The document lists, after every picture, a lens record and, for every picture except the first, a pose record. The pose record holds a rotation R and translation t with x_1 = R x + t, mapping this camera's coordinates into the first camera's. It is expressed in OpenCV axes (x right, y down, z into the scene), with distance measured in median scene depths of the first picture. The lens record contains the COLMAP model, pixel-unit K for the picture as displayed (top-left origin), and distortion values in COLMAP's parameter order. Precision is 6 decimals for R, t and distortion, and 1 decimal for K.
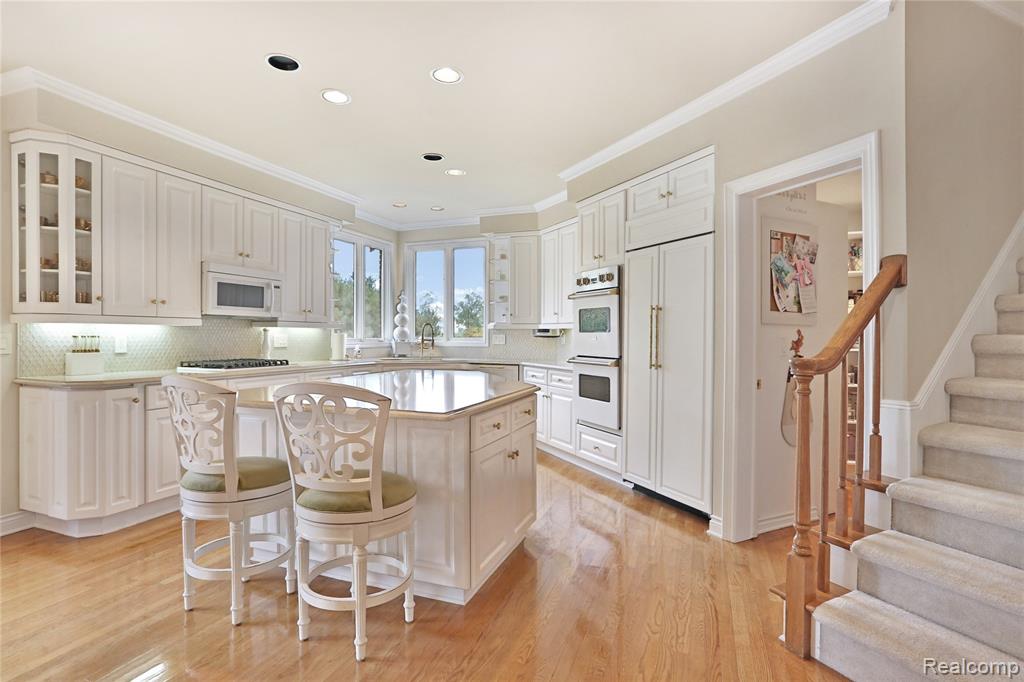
lens RADIAL K [[506.2, 0, 522.3], [0, 506.2, 343.0], [0, 0, 1]] dist [-0.038953, 0.013035]
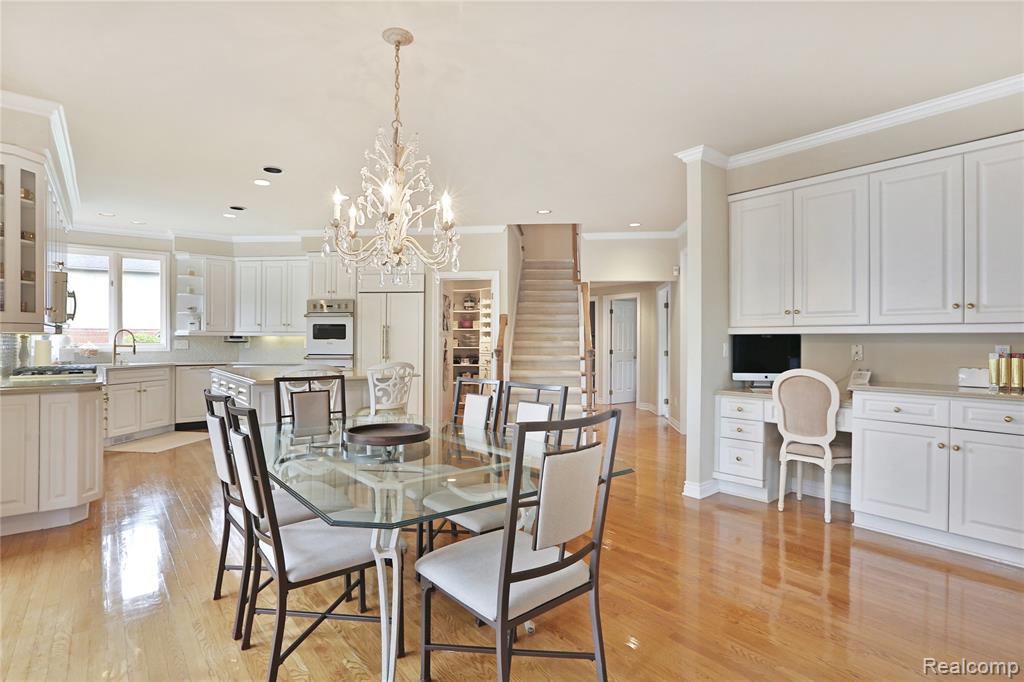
lens RADIAL K [[506.2, 0, 512.4], [0, 506.2, 337.8], [0, 0, 1]] dist [-0.038953, 0.013035]
pose [[0.497493, 0.001803, 0.867466, -1.018779], [0.012476, 0.999880, -0.009233, -0.004201], [-0.867378, 0.015416, 0.497410, -0.309185]]
